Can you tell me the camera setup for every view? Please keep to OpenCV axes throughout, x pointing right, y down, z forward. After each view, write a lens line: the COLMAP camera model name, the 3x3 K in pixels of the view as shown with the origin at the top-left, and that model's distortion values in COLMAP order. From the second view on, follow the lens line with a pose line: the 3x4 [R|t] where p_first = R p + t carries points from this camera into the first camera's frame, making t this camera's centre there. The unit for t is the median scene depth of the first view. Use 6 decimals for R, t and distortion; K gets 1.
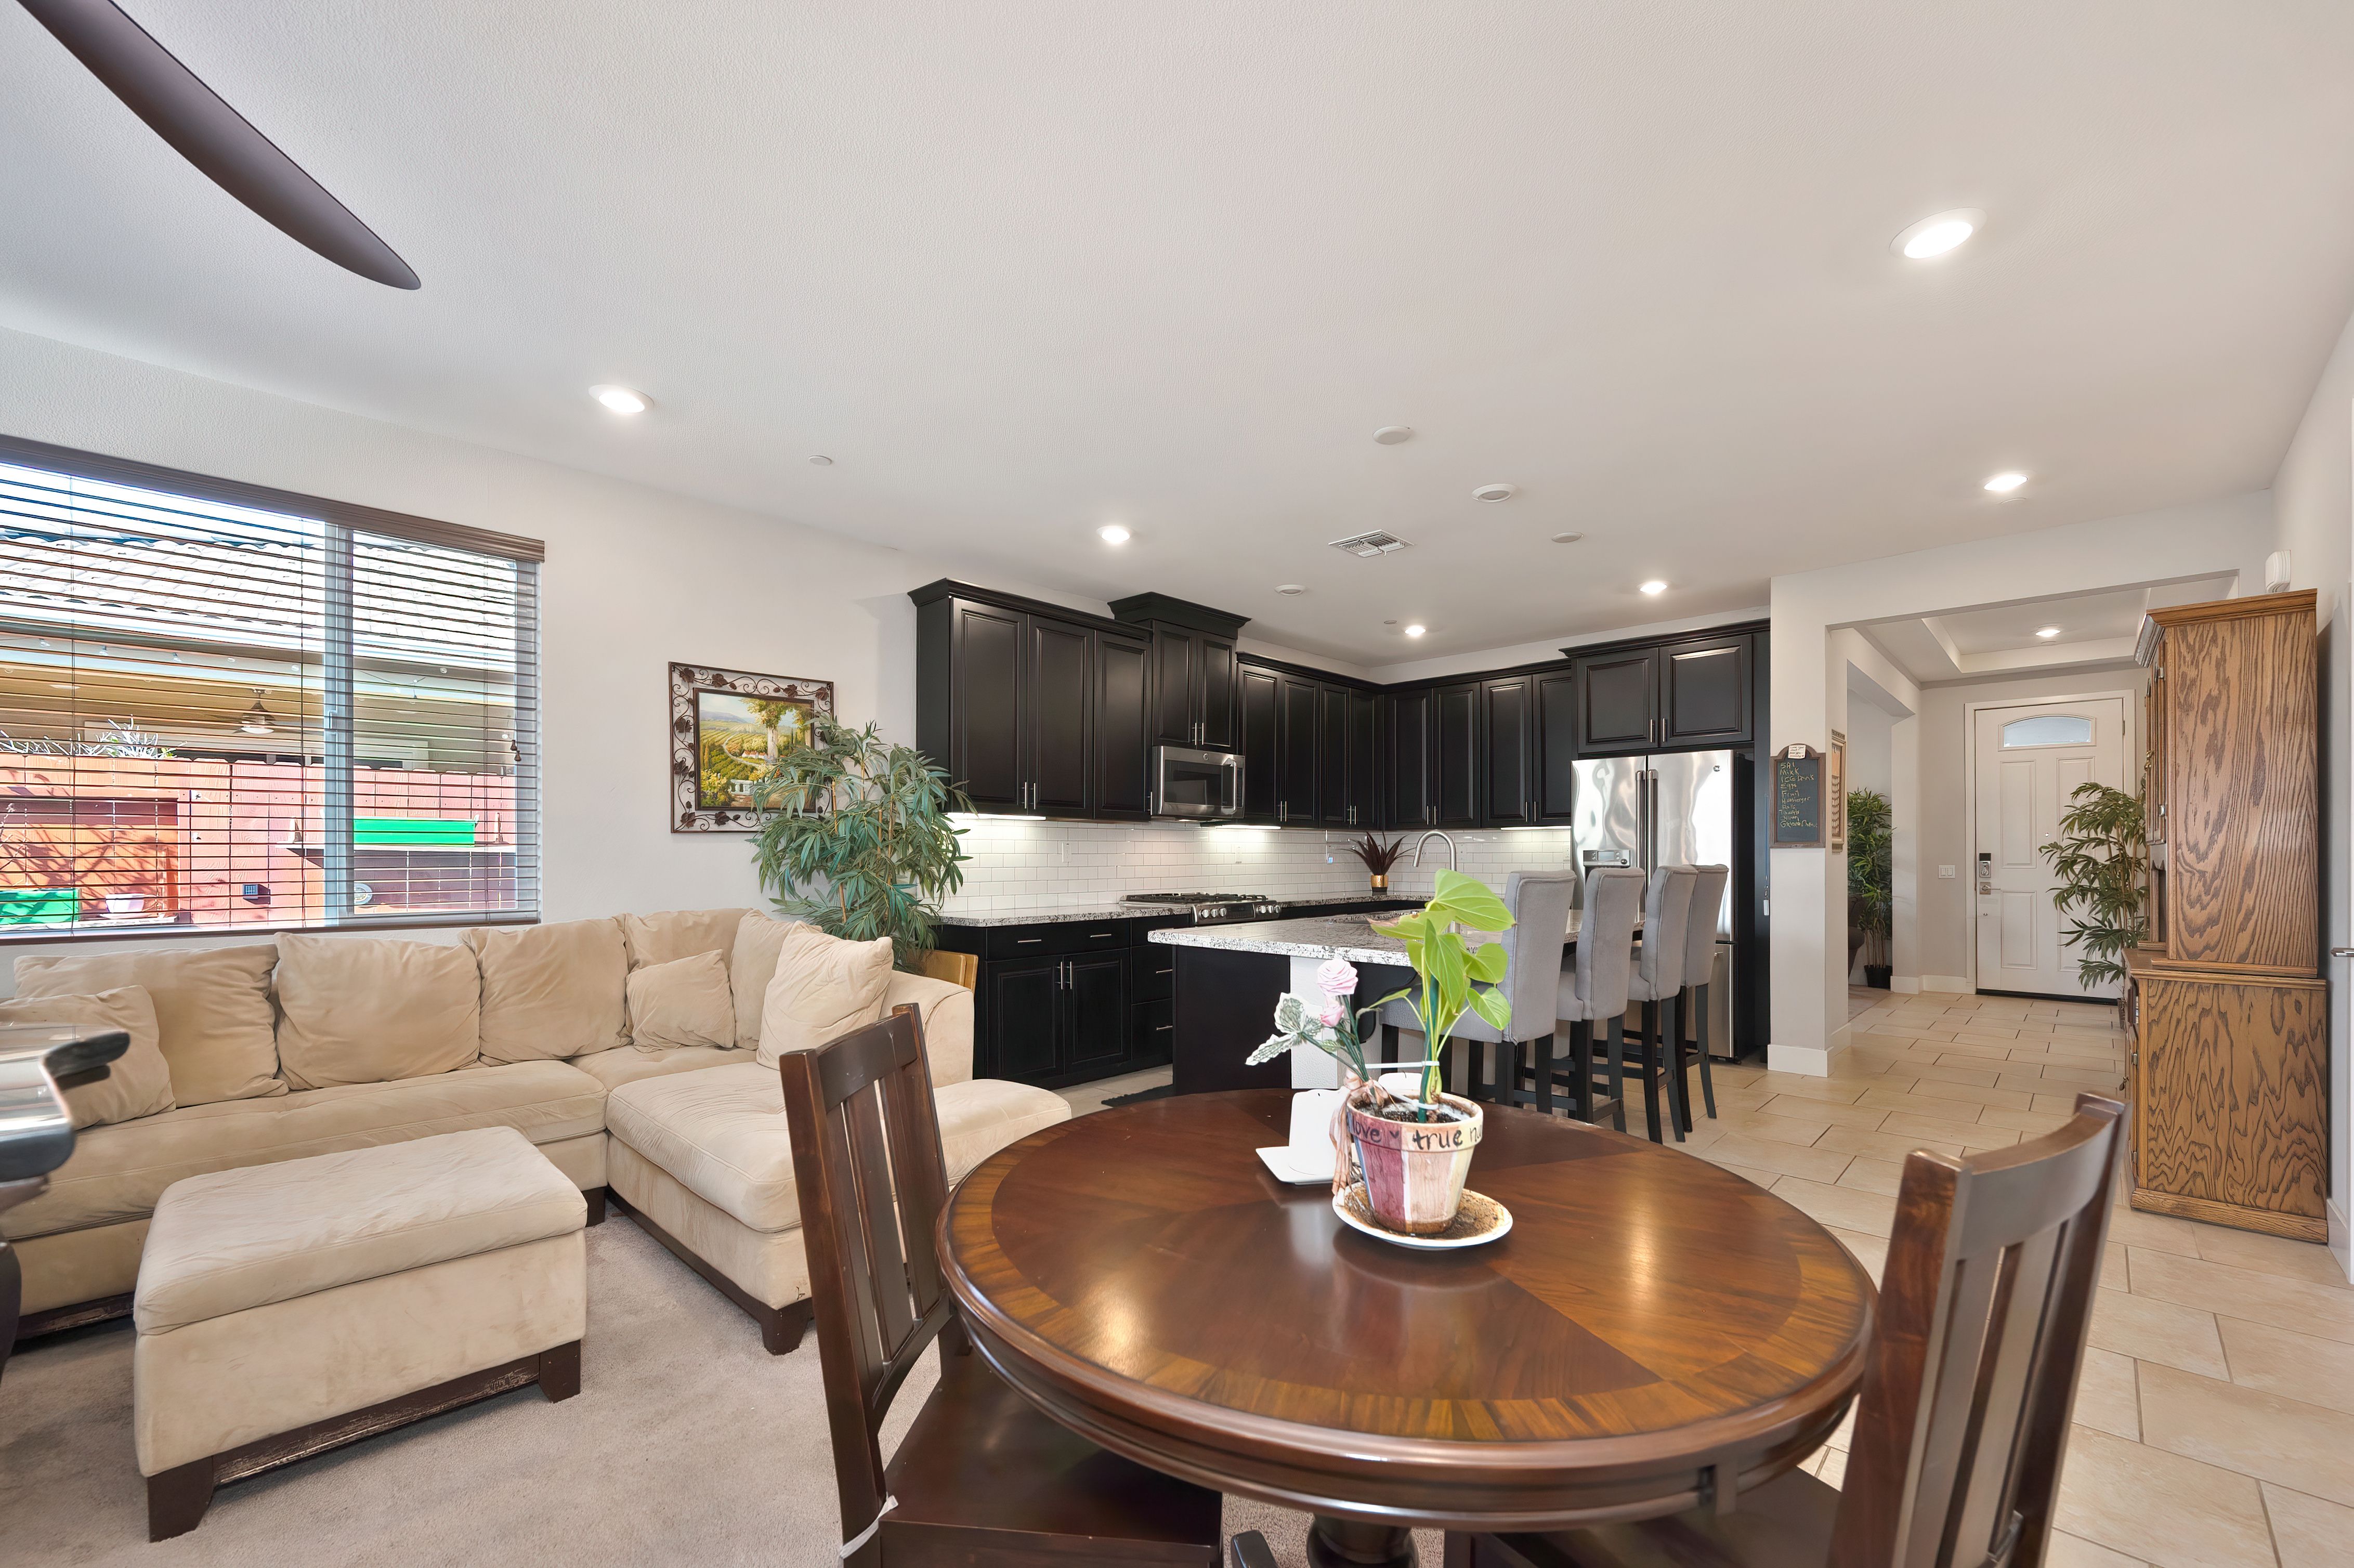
lens RADIAL K [[952.9, 0, 1178.3], [0, 952.9, 857.1], [0, 0, 1]] dist [-0.001464, 0.000285]
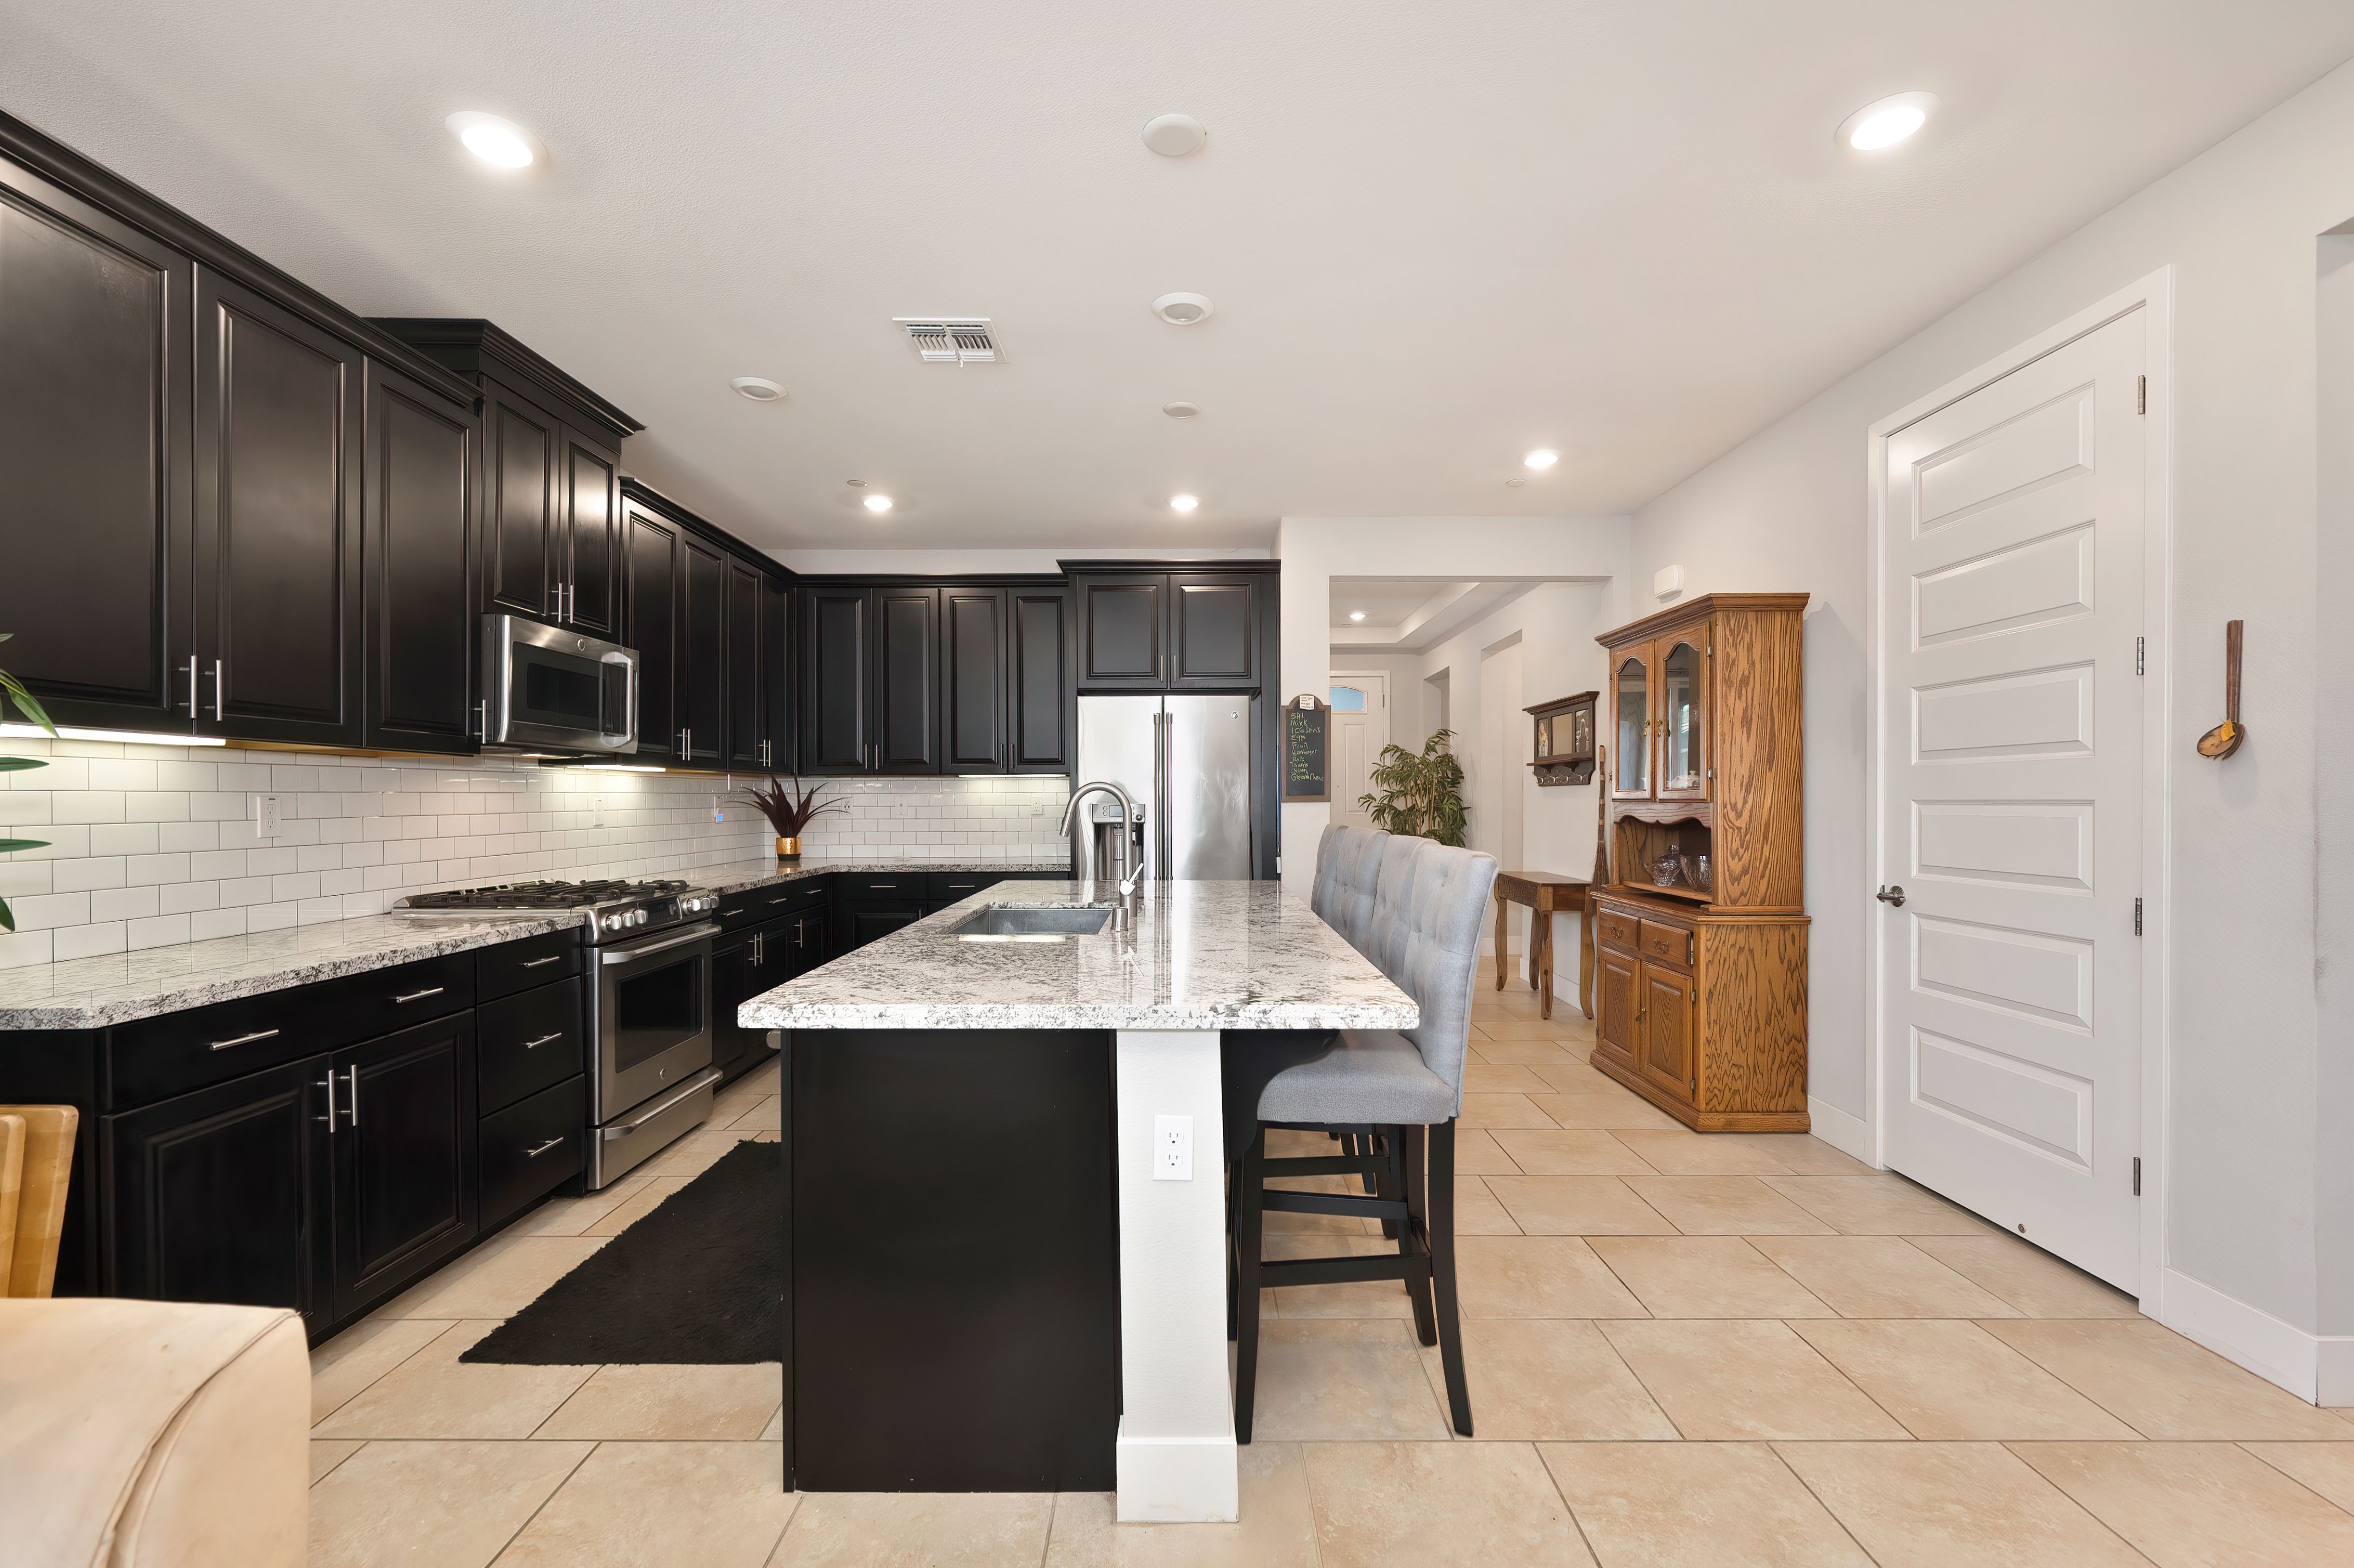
lens RADIAL K [[998.3, 0, 1180.4], [0, 998.3, 803.7], [0, 0, 1]] dist [-0.000165, -0.000426]
pose [[0.720407, -0.005704, 0.693529, -0.145865], [0.003658, 0.999984, 0.004424, -0.012949], [-0.693542, -0.000650, 0.720416, 0.360317]]
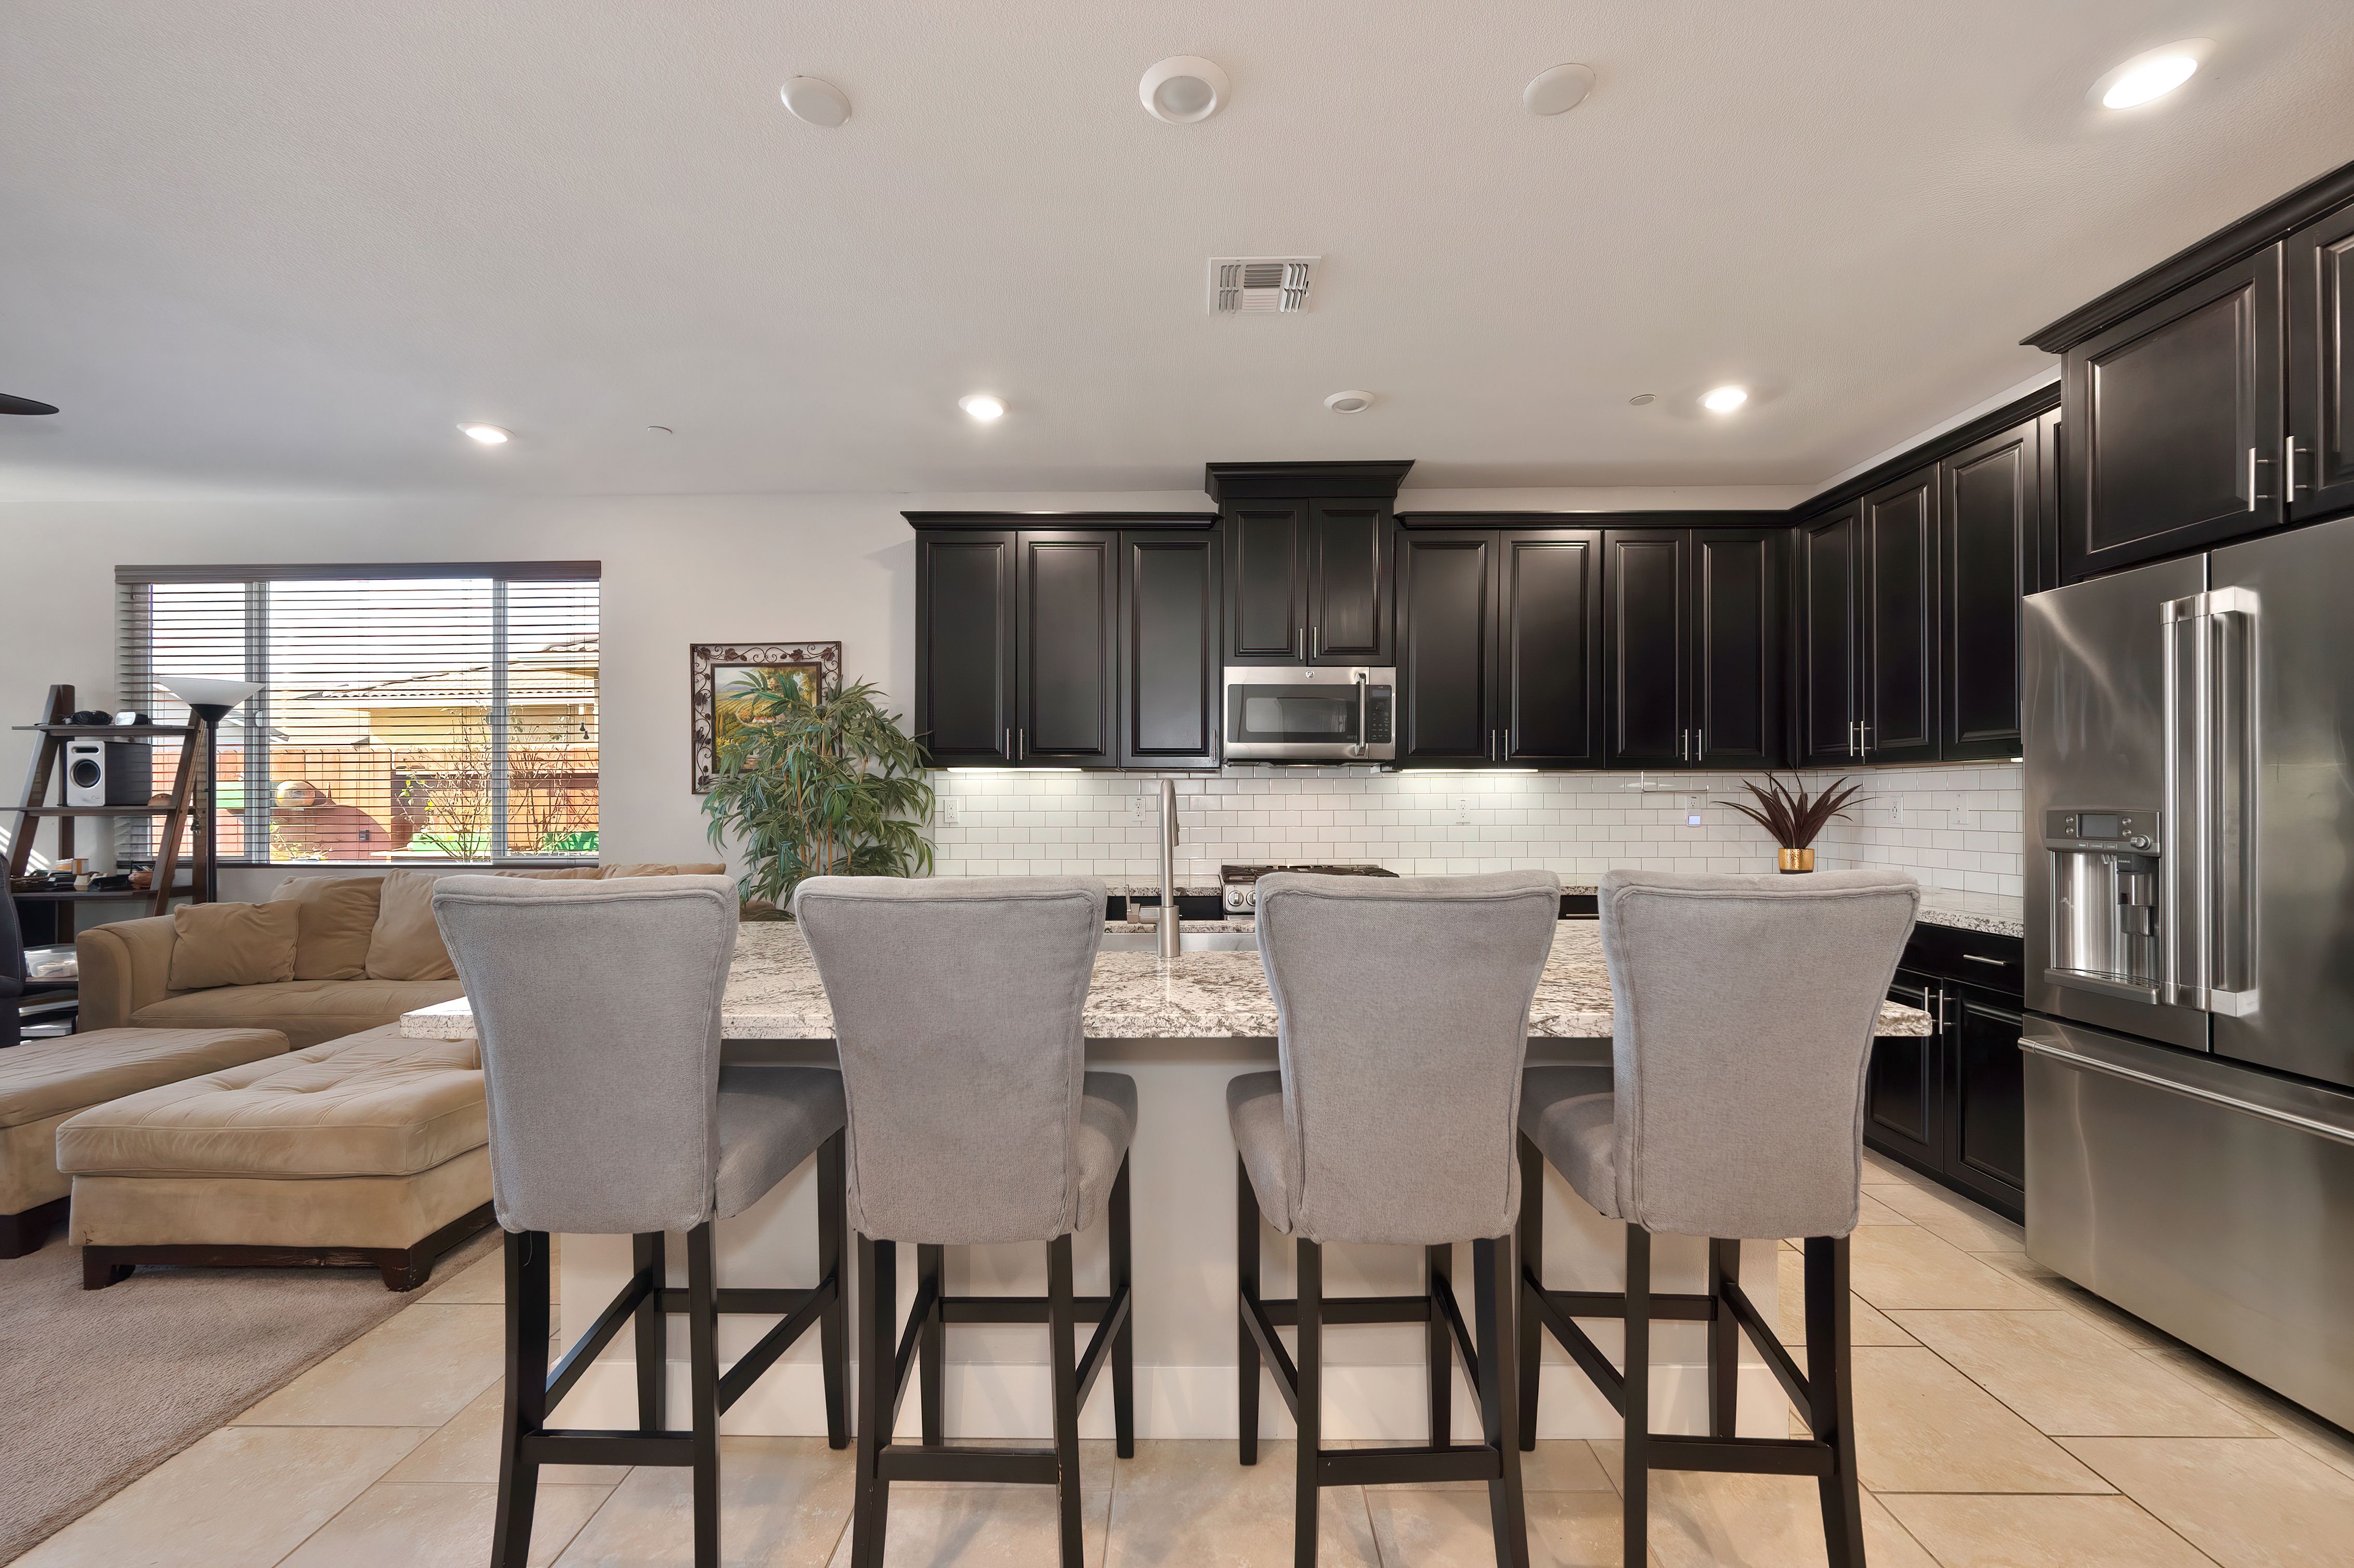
lens RADIAL K [[931.1, 0, 1185.3], [0, 931.1, 788.0], [0, 0, 1]] dist [-0.000821, -0.000345]
pose [[0.685507, -0.008297, -0.728019, 0.530680], [0.000545, 0.999941, -0.010882, -0.015913], [0.728066, 0.007063, 0.685470, 0.522829]]
